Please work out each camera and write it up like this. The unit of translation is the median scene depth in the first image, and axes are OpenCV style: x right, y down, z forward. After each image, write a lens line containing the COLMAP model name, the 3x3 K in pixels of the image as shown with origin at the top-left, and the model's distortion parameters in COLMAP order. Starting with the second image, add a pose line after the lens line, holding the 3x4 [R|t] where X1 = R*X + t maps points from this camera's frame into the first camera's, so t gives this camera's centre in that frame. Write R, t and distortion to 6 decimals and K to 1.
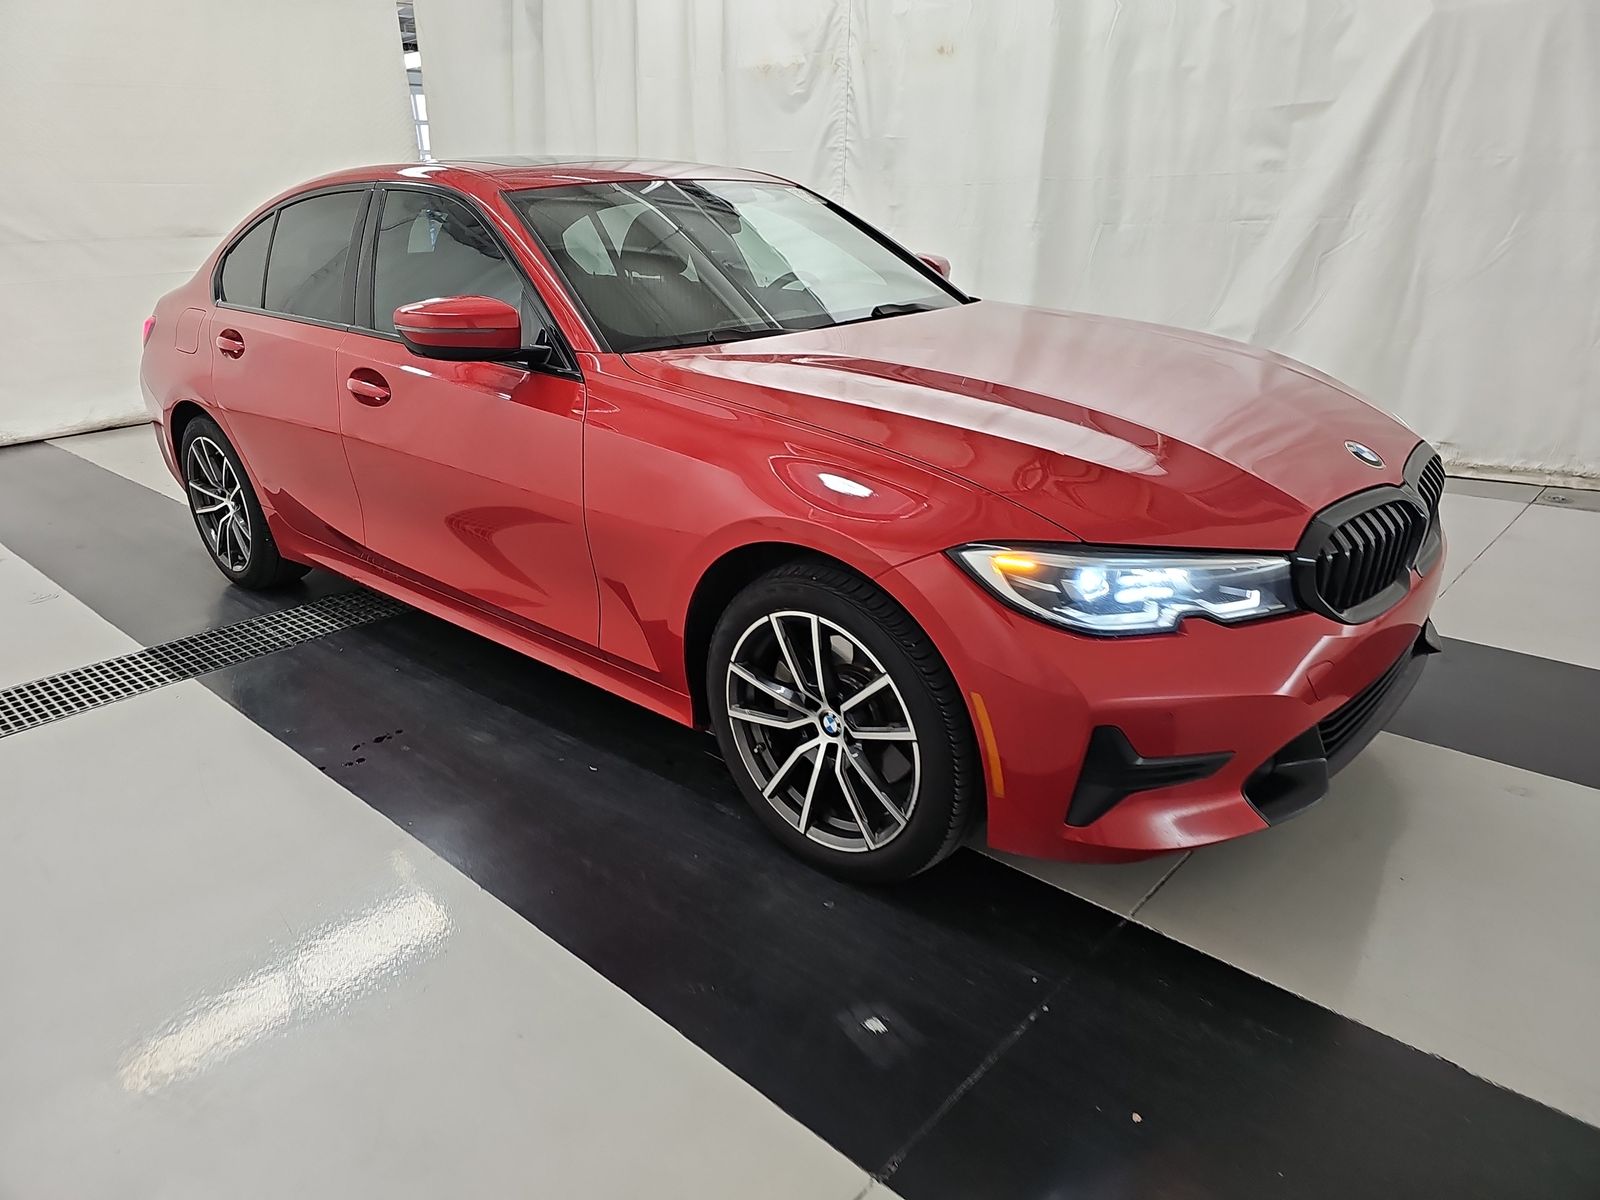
lens RADIAL K [[1063.7, 0, 798.6], [0, 1063.7, 599.2], [0, 0, 1]] dist [-0.002830, -0.012592]
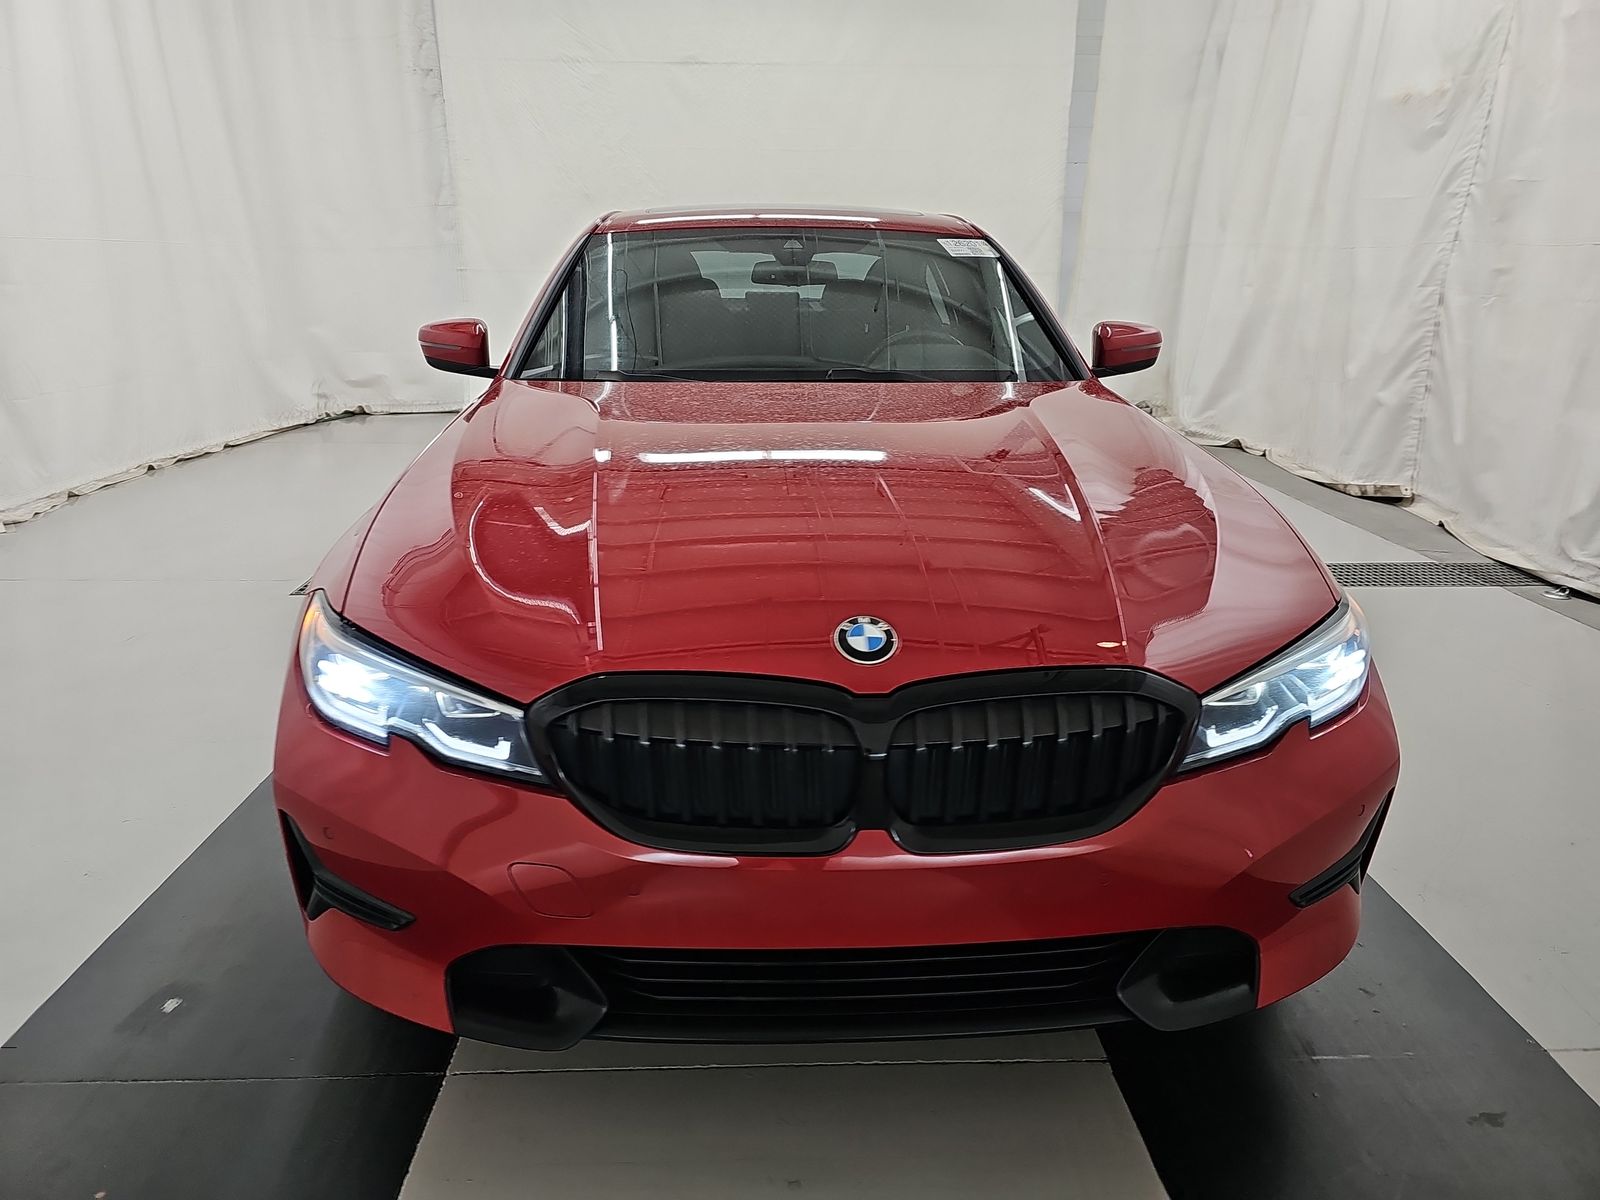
lens RADIAL K [[1063.7, 0, 791.3], [0, 1063.7, 608.1], [0, 0, 1]] dist [-0.002830, -0.012592]
pose [[0.720182, 0.250067, -0.647151, 0.262523], [-0.272962, 0.959684, 0.067068, -0.051550], [0.637832, 0.128346, 0.759406, 0.137339]]
